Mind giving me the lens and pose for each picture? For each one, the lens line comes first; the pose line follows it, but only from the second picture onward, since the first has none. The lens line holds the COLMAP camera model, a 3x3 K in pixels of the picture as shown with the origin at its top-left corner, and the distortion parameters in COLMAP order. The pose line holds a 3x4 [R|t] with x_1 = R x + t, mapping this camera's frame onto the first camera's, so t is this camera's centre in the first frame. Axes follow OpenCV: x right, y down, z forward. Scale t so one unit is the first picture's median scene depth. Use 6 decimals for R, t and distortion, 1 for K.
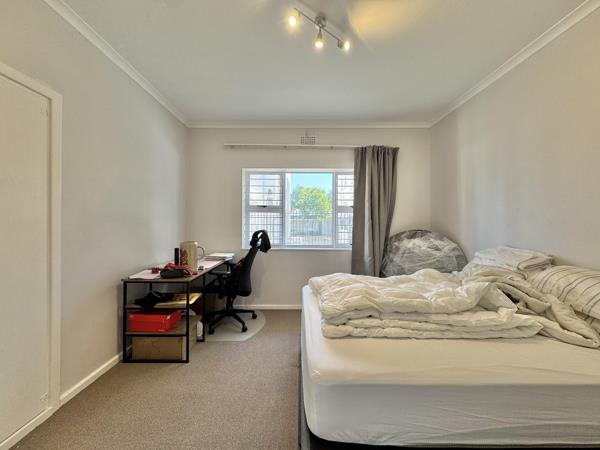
lens RADIAL K [[239.3, 0, 300.0], [0, 239.3, 225.0], [0, 0, 1]] dist [-0.001480, 0.000156]
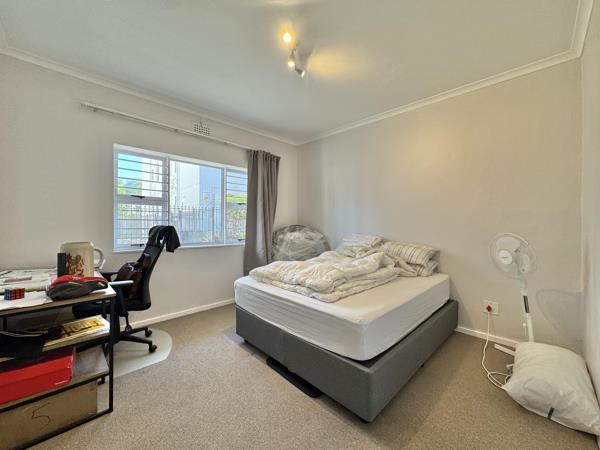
lens RADIAL K [[239.3, 0, 300.0], [0, 239.3, 225.0], [0, 0, 1]] dist [-0.001480, 0.000156]
pose [[0.712795, -0.002728, 0.701367, -0.391605], [0.000013, 0.999992, 0.003877, 0.014875], [-0.701372, -0.002754, 0.712790, 0.074528]]
